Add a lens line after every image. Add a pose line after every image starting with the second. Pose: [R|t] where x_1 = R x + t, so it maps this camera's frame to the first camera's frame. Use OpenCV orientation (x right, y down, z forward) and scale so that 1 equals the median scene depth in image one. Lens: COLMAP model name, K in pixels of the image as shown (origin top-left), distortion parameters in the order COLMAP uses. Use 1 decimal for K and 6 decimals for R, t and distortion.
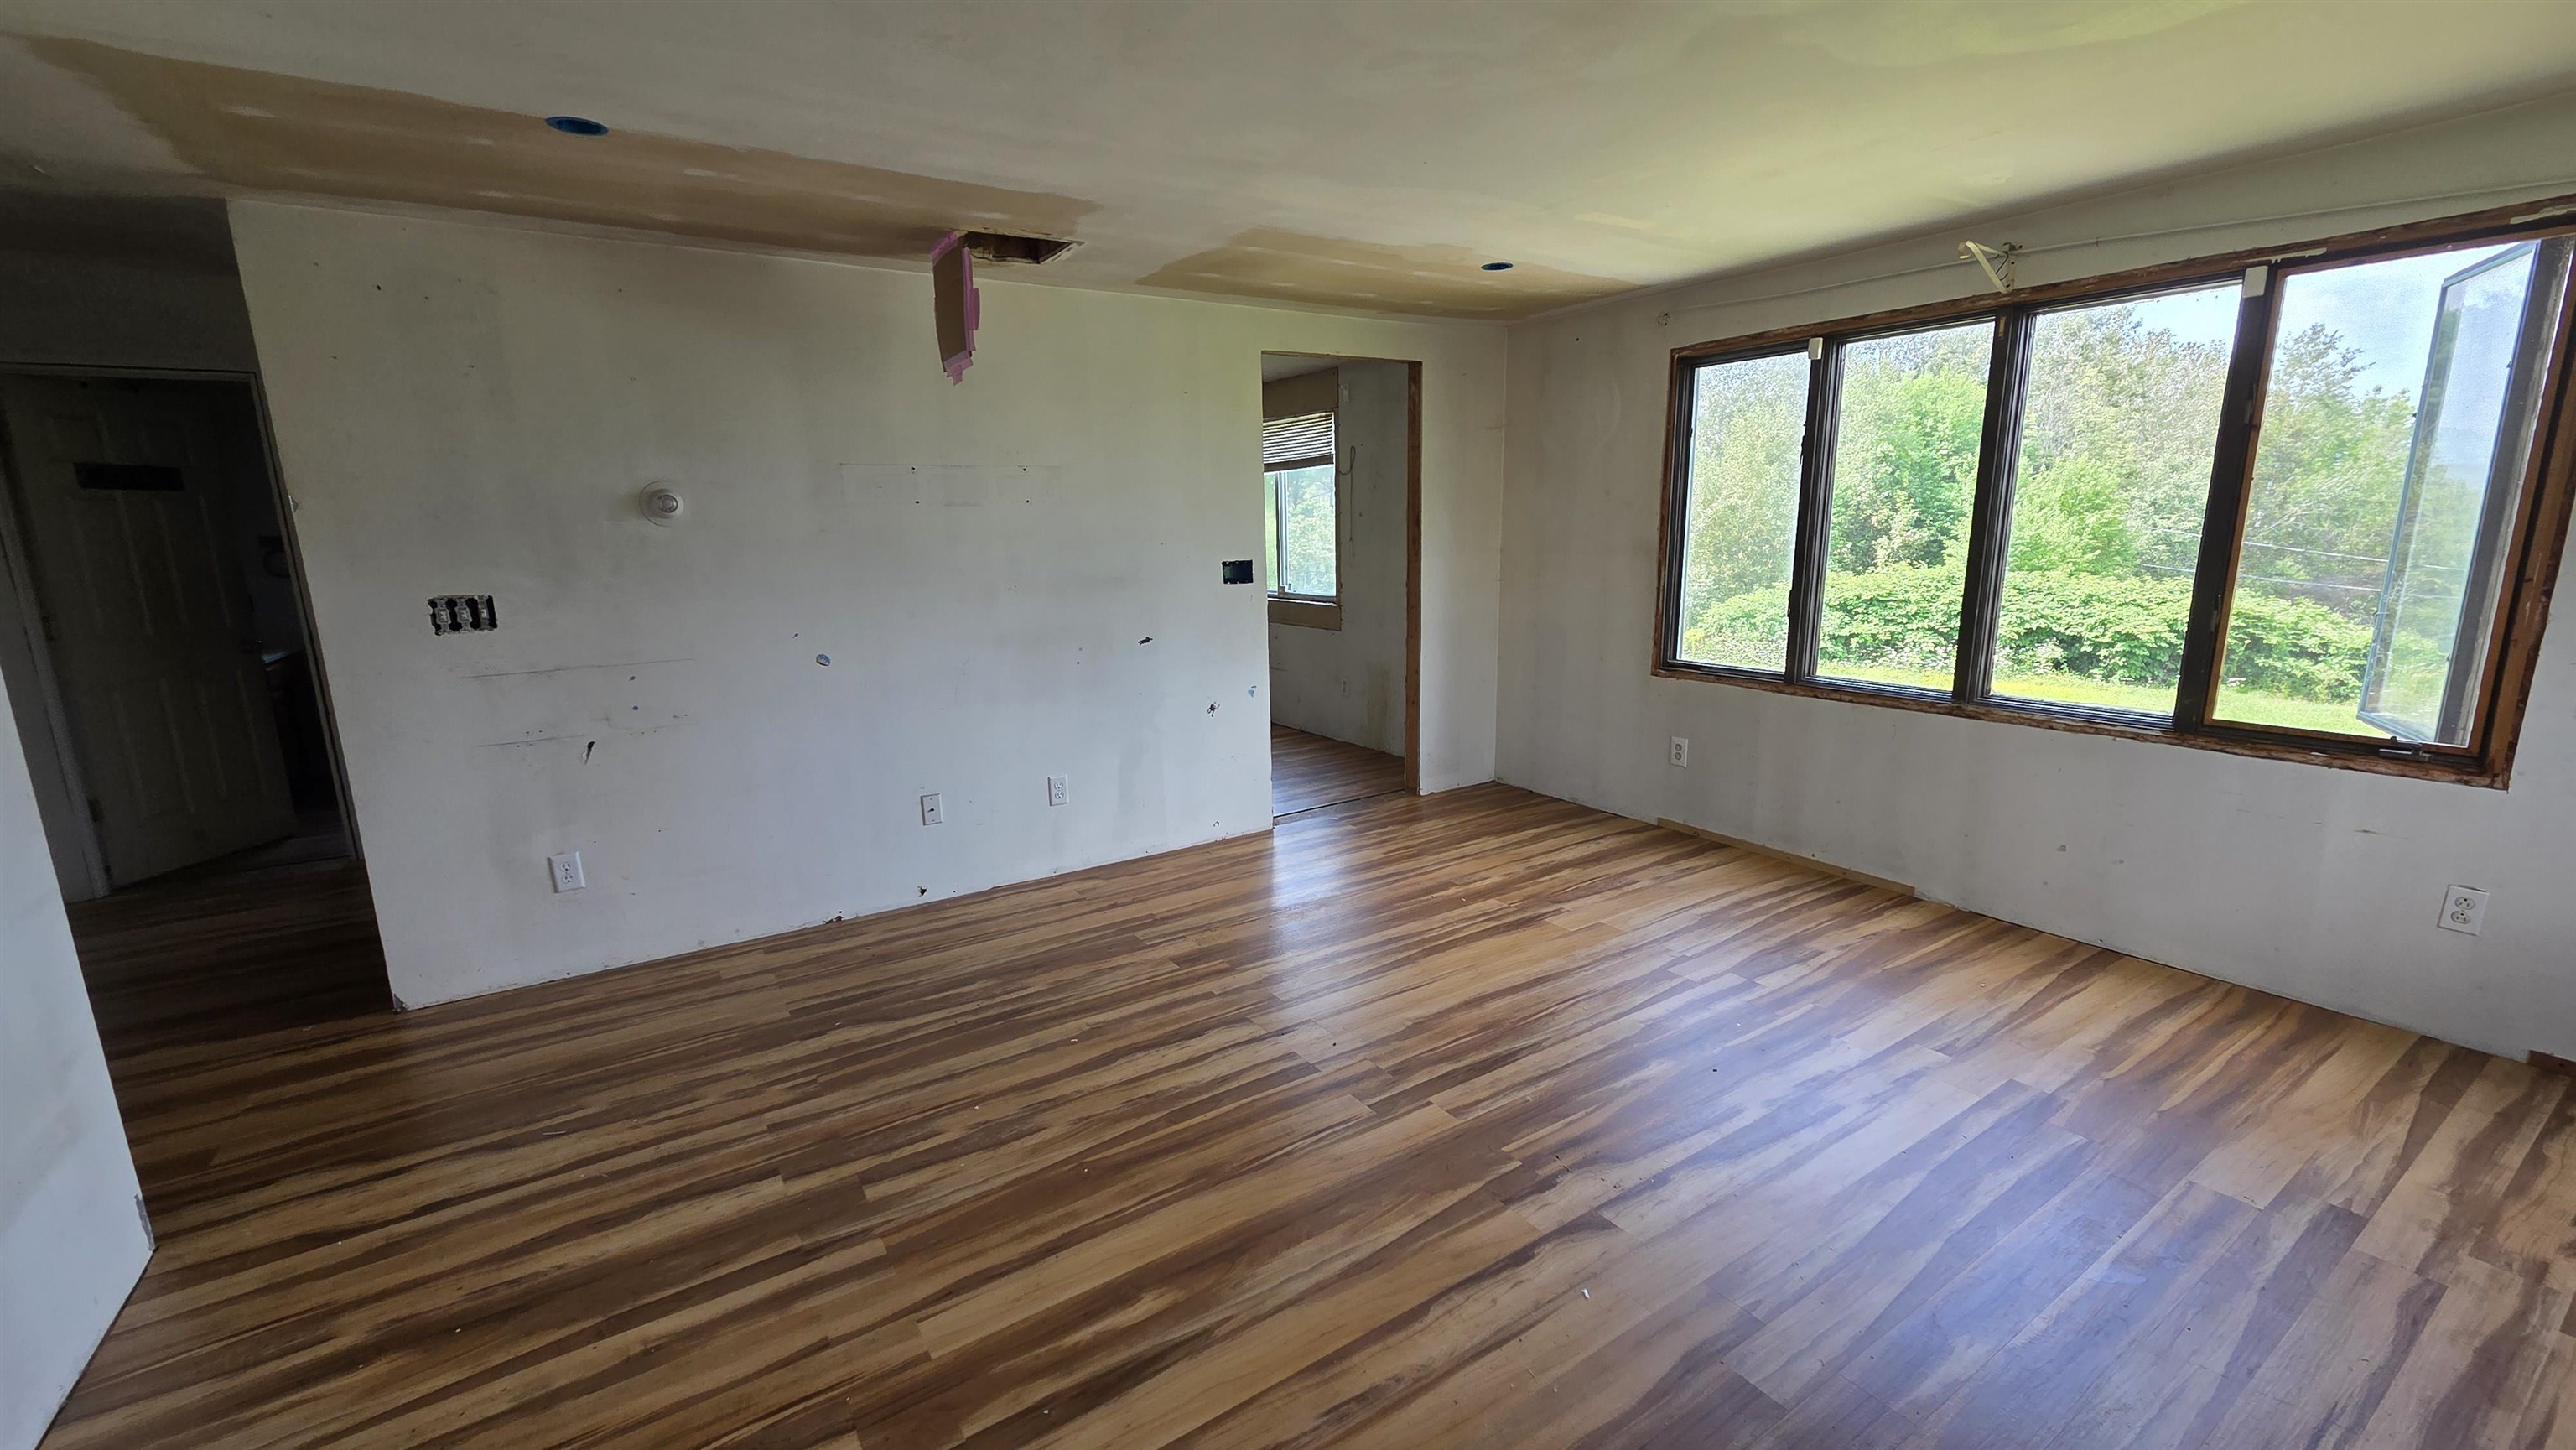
lens RADIAL K [[1050.5, 0, 1297.5], [0, 1050.5, 743.0], [0, 0, 1]] dist [0.003502, 0.000192]
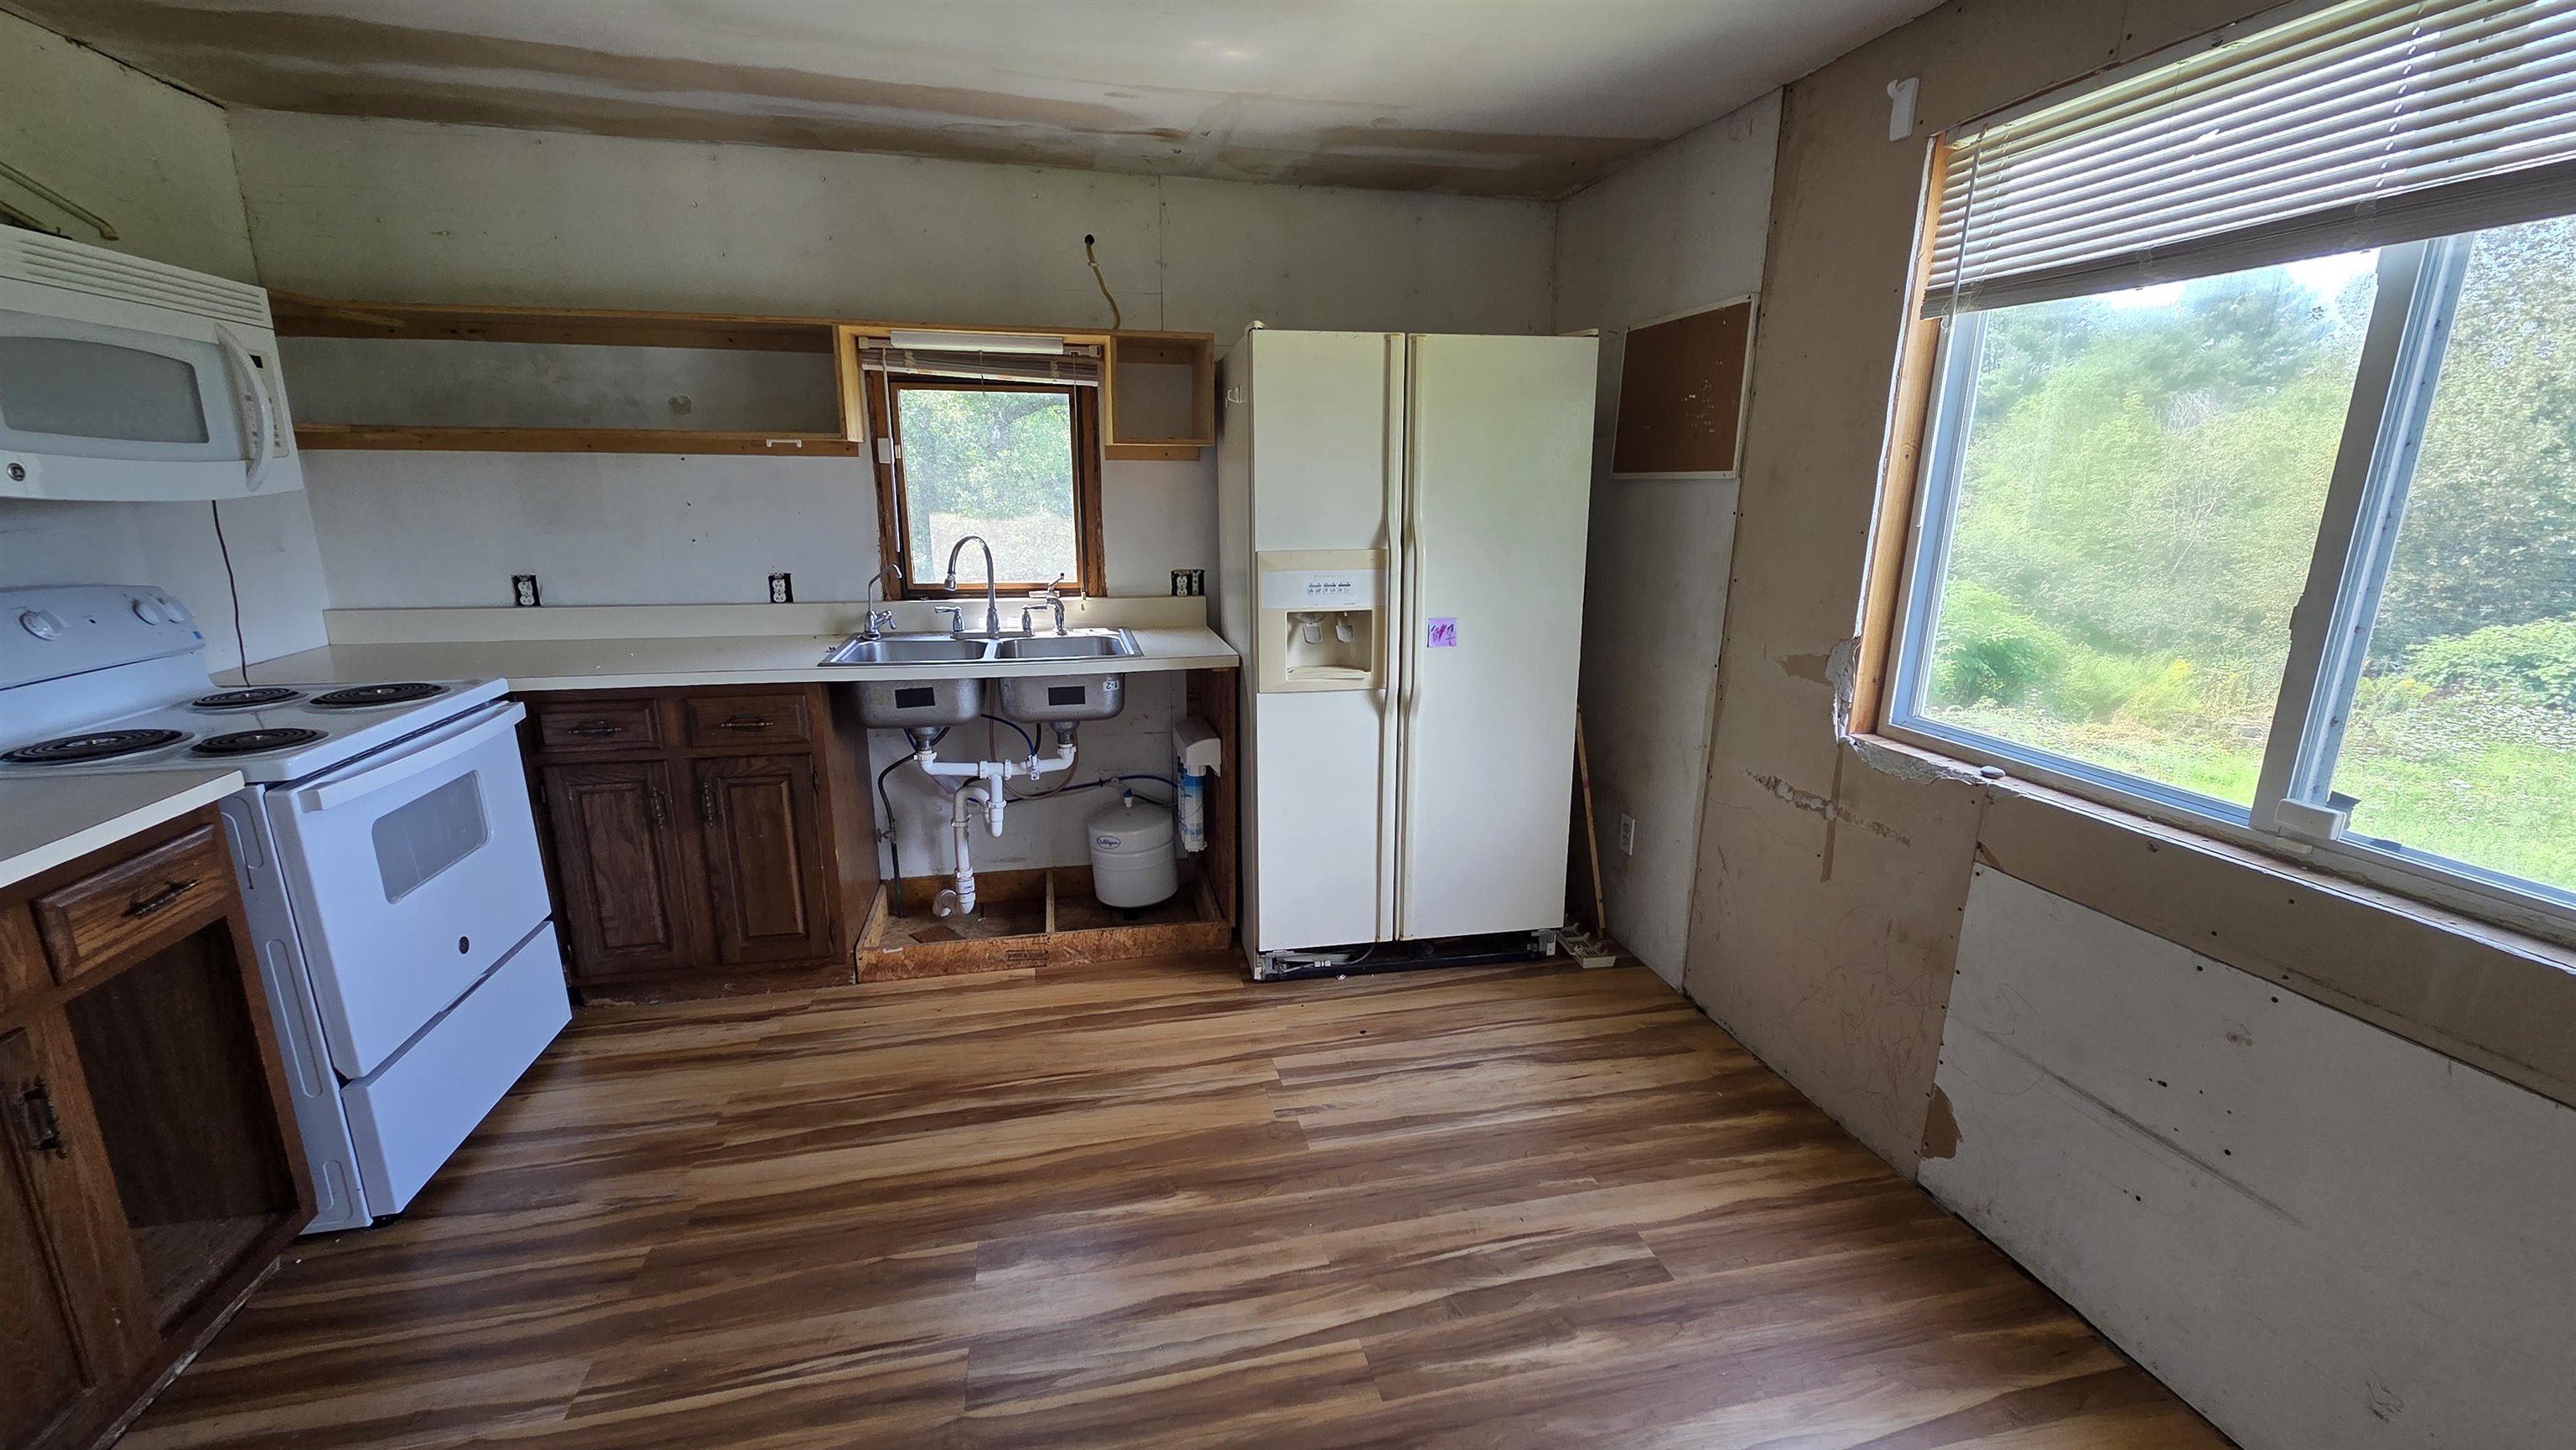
lens RADIAL K [[1050.5, 0, 1289.8], [0, 1050.5, 730.1], [0, 0, 1]] dist [0.003502, 0.000192]
pose [[0.932002, 0.116965, -0.343061, -0.296399], [-0.107026, 0.993105, 0.047834, -0.334304], [0.346291, -0.007865, 0.938094, 1.601552]]
